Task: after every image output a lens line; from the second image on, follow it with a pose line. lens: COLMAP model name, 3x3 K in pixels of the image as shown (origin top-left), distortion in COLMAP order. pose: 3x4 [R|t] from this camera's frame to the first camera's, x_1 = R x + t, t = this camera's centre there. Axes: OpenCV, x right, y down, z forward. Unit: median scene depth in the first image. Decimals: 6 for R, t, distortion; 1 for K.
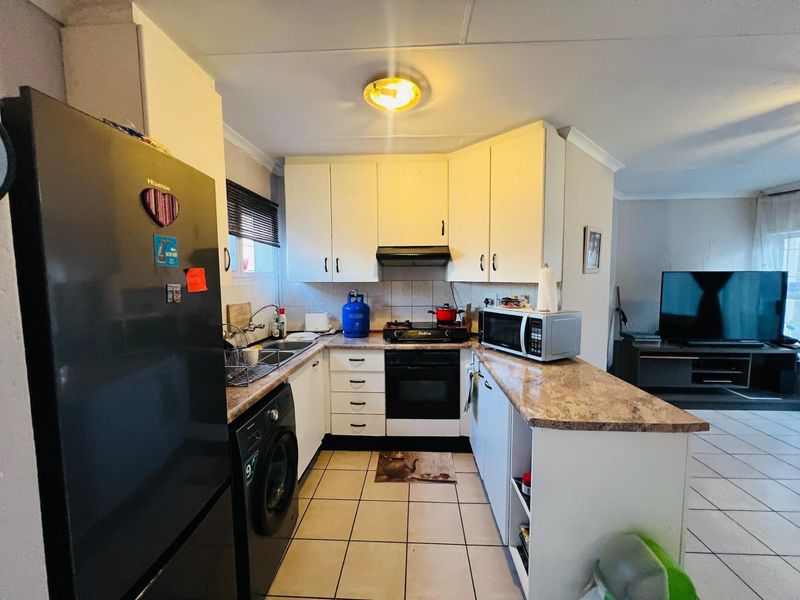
lens RADIAL K [[321.0, 0, 402.1], [0, 321.0, 299.2], [0, 0, 1]] dist [-0.000225, -0.000331]
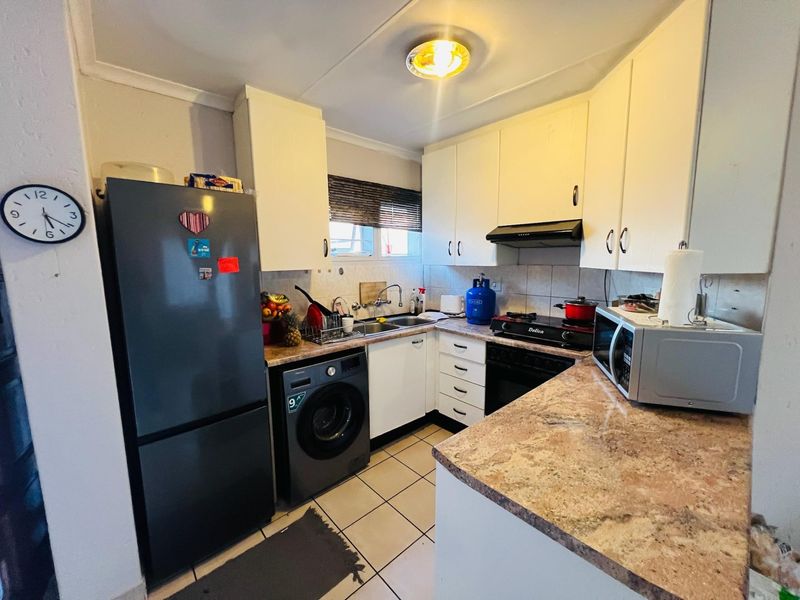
lens RADIAL K [[321.0, 0, 399.1], [0, 321.0, 299.3], [0, 0, 1]] dist [-0.000225, -0.000331]
pose [[0.708309, 0.091563, -0.699939, 0.394507], [-0.048041, 0.995506, 0.081613, -0.023343], [0.704266, -0.024182, 0.709524, 0.178362]]
